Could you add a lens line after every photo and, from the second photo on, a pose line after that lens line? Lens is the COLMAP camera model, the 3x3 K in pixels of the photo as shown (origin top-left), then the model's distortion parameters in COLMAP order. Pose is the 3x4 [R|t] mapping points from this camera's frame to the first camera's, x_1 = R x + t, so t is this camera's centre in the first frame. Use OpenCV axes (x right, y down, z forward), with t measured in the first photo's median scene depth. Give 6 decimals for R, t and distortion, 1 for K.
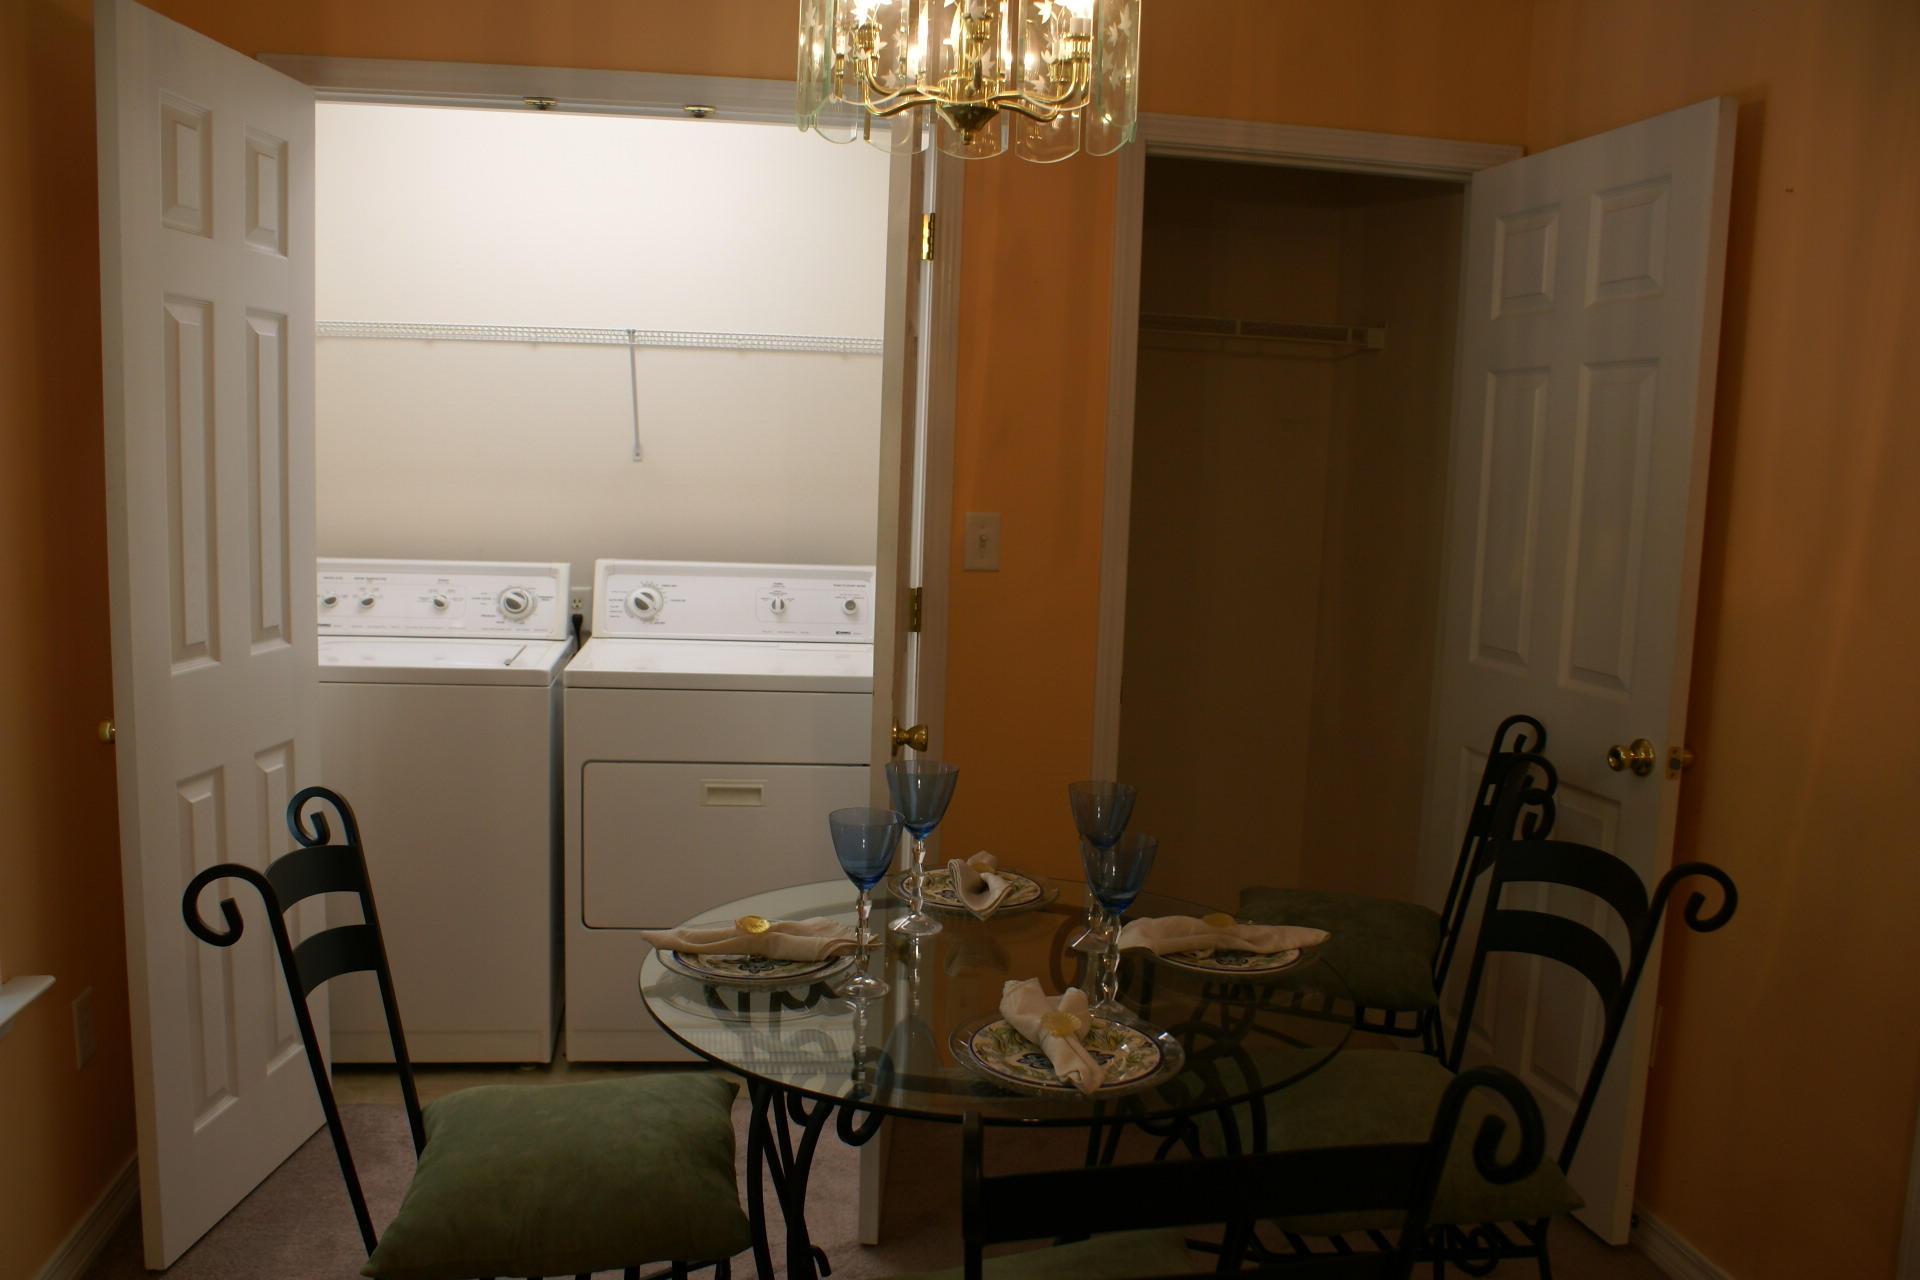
lens RADIAL K [[1524.0, 0, 936.0], [0, 1524.0, 645.6], [0, 0, 1]] dist [-0.165863, 0.146119]
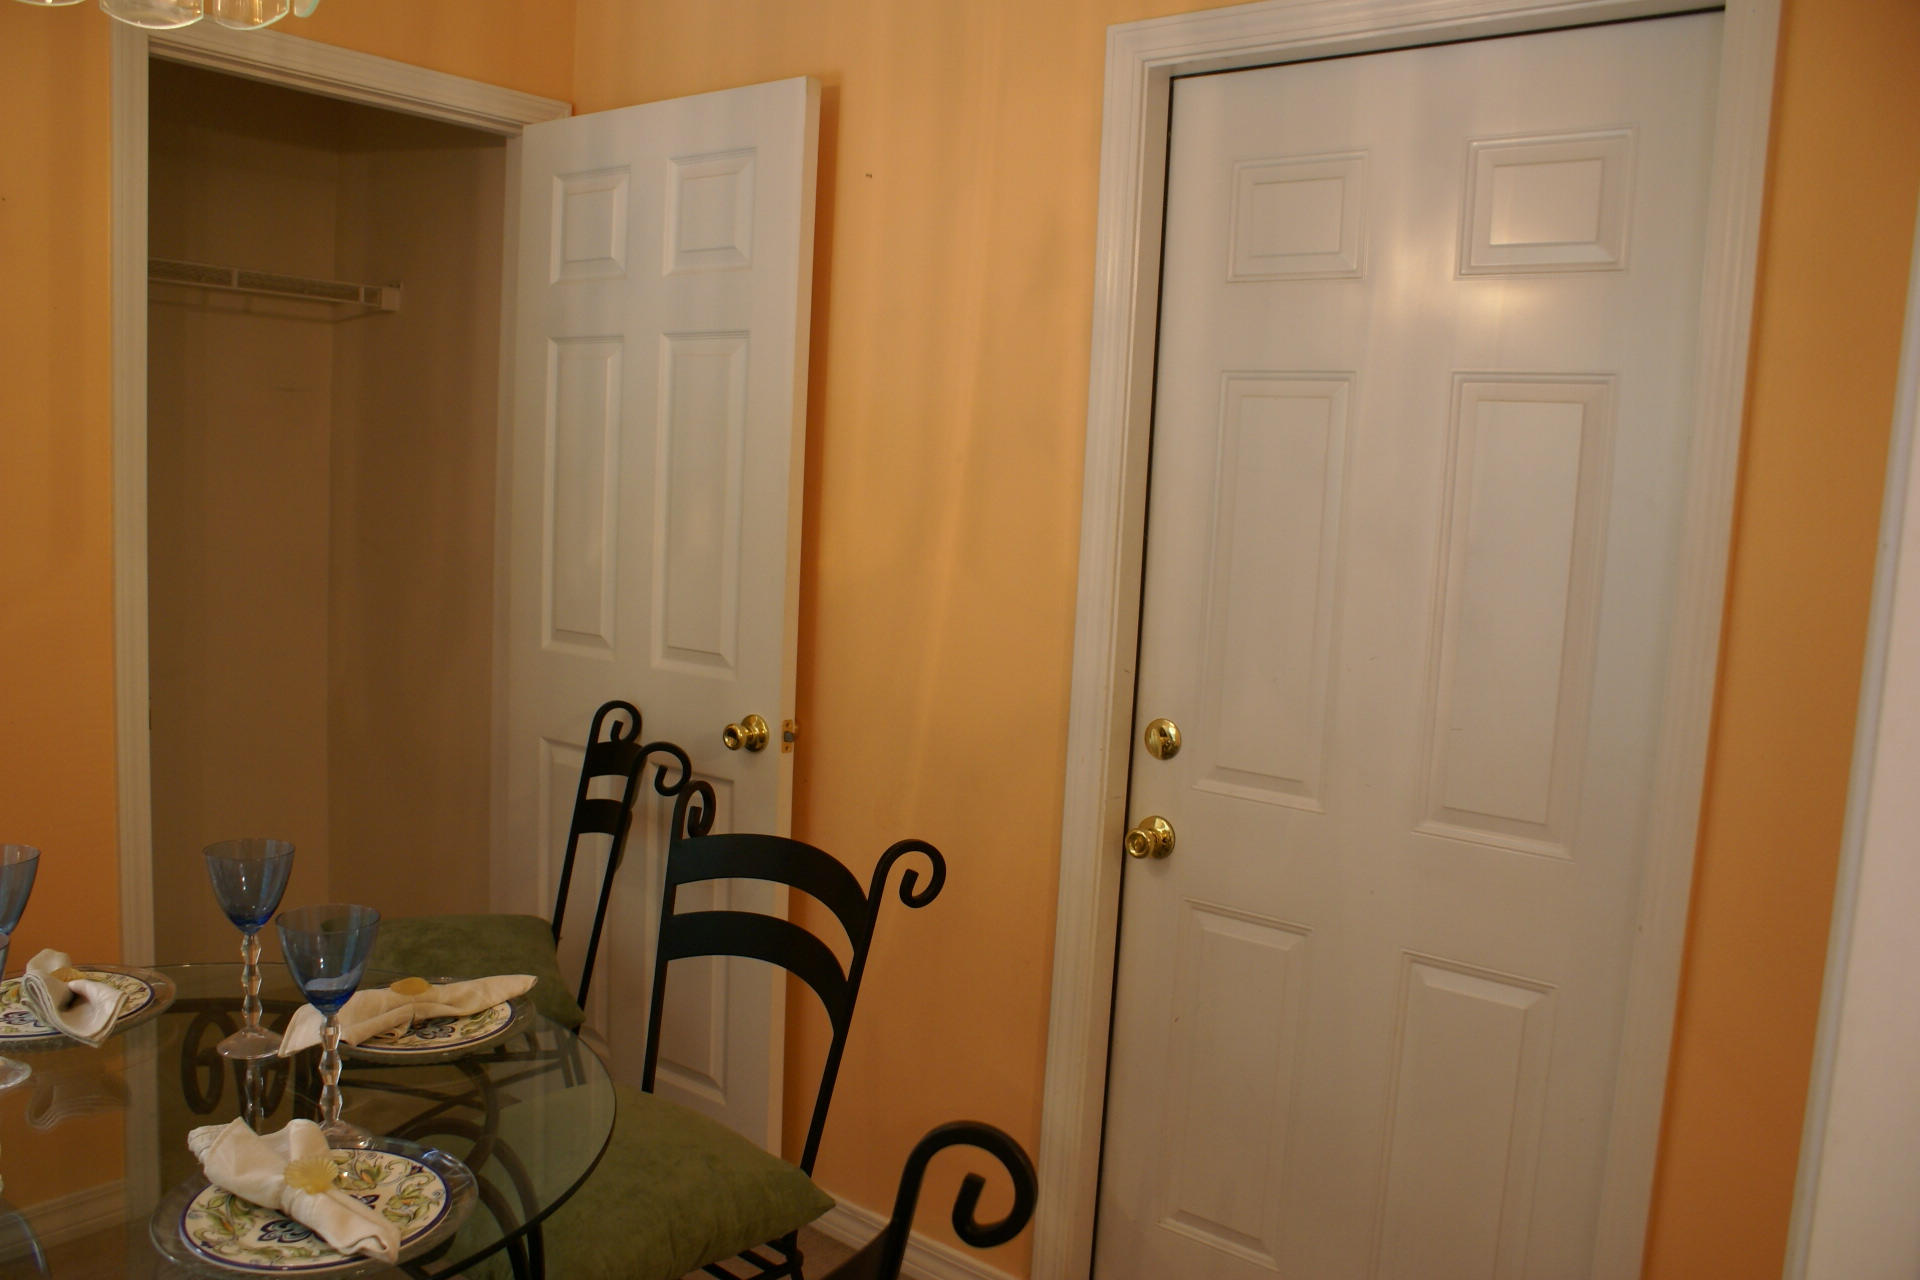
lens RADIAL K [[1524.0, 0, 936.0], [0, 1524.0, 645.6], [0, 0, 1]] dist [-0.165863, 0.146119]
pose [[0.751455, -0.071728, 0.655874, -0.089674], [0.059968, 0.997384, 0.040369, -0.016154], [-0.657053, 0.008995, 0.753790, 0.142057]]
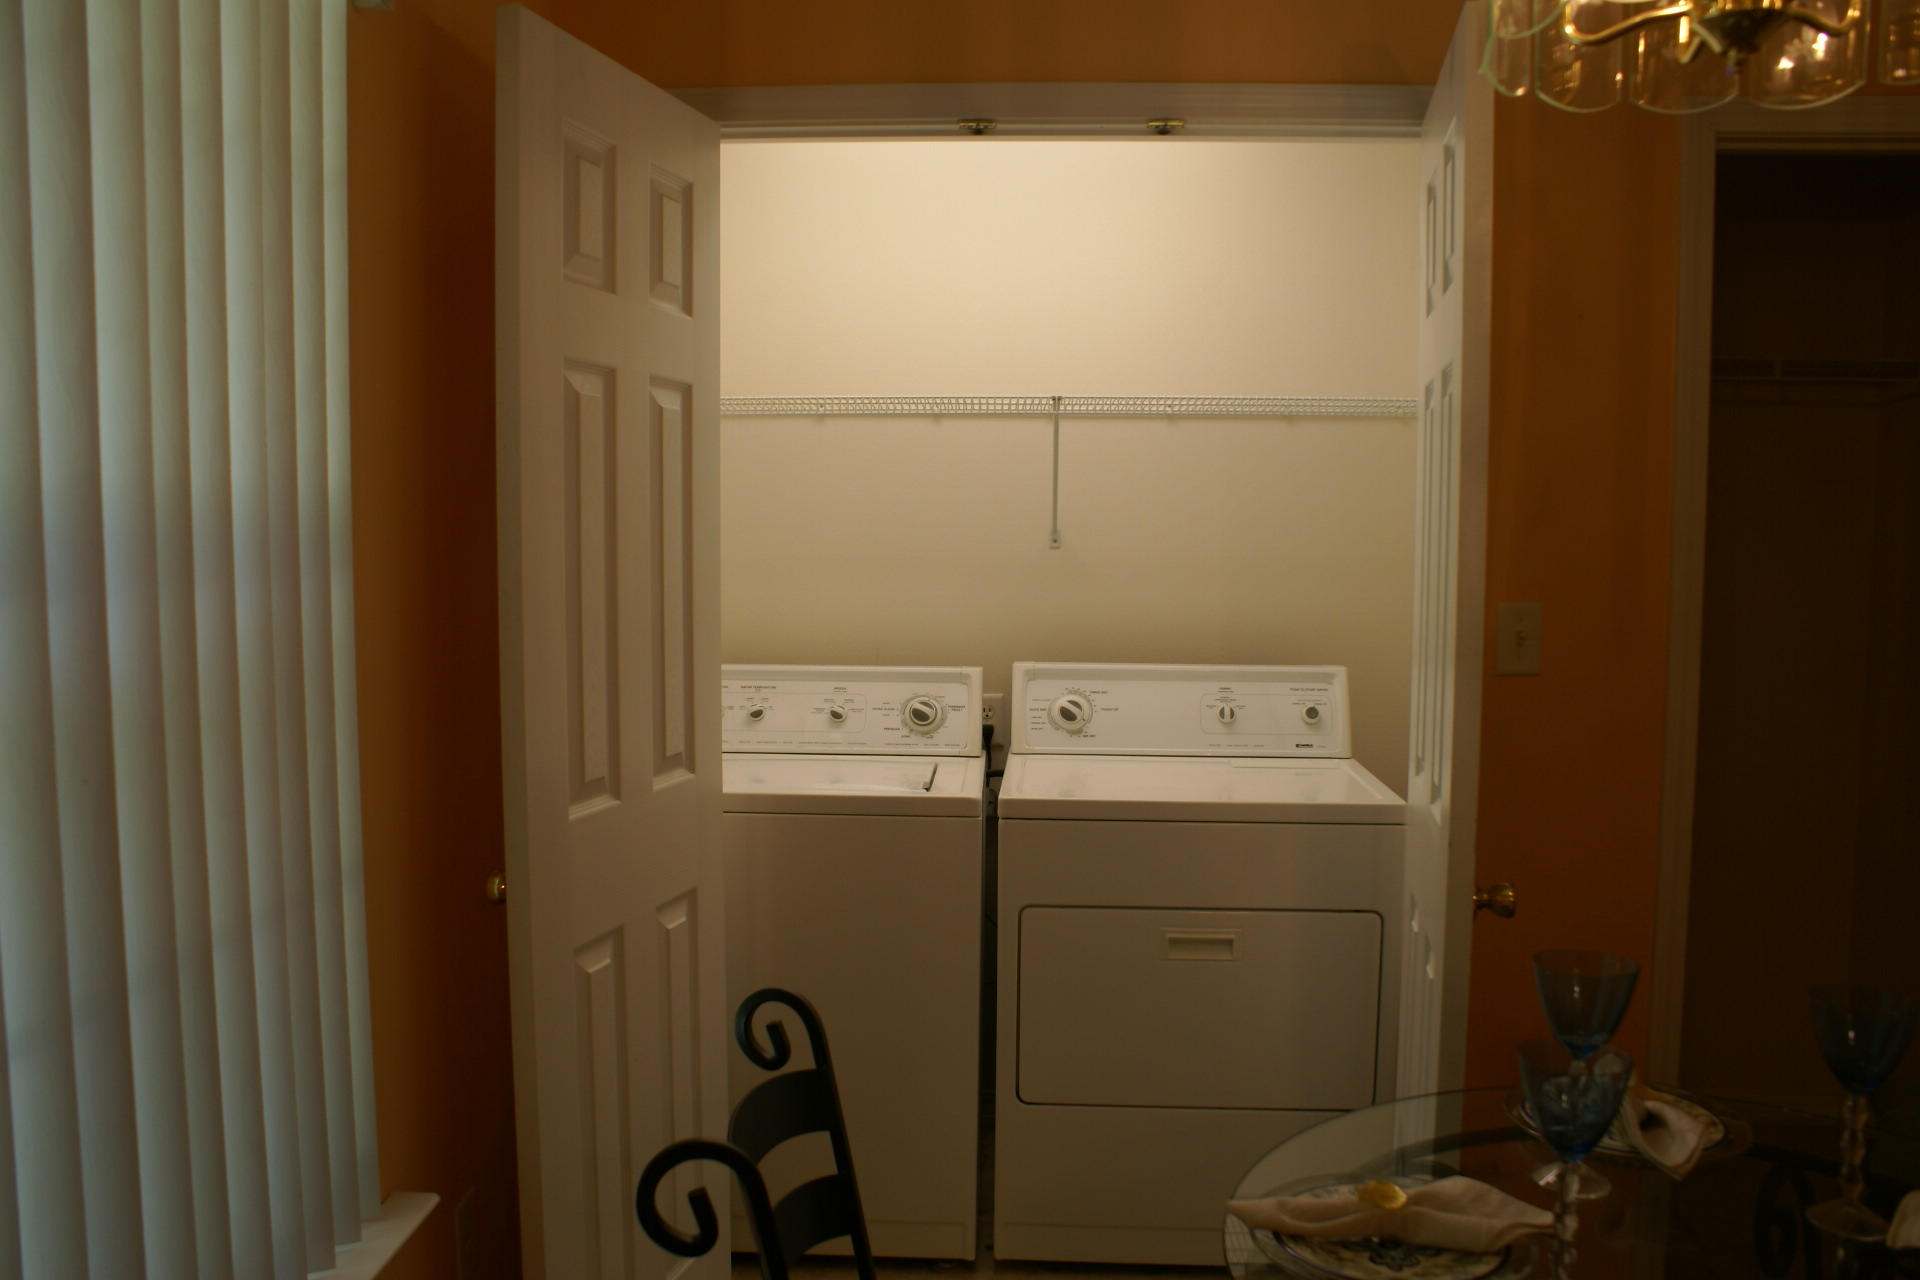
lens RADIAL K [[1524.0, 0, 936.0], [0, 1524.0, 645.6], [0, 0, 1]] dist [-0.165863, 0.146119]
pose [[0.980397, -0.015673, -0.196407, -0.134888], [0.005054, 0.998504, -0.054451, -0.027047], [0.196967, 0.052391, 0.979009, 0.188855]]
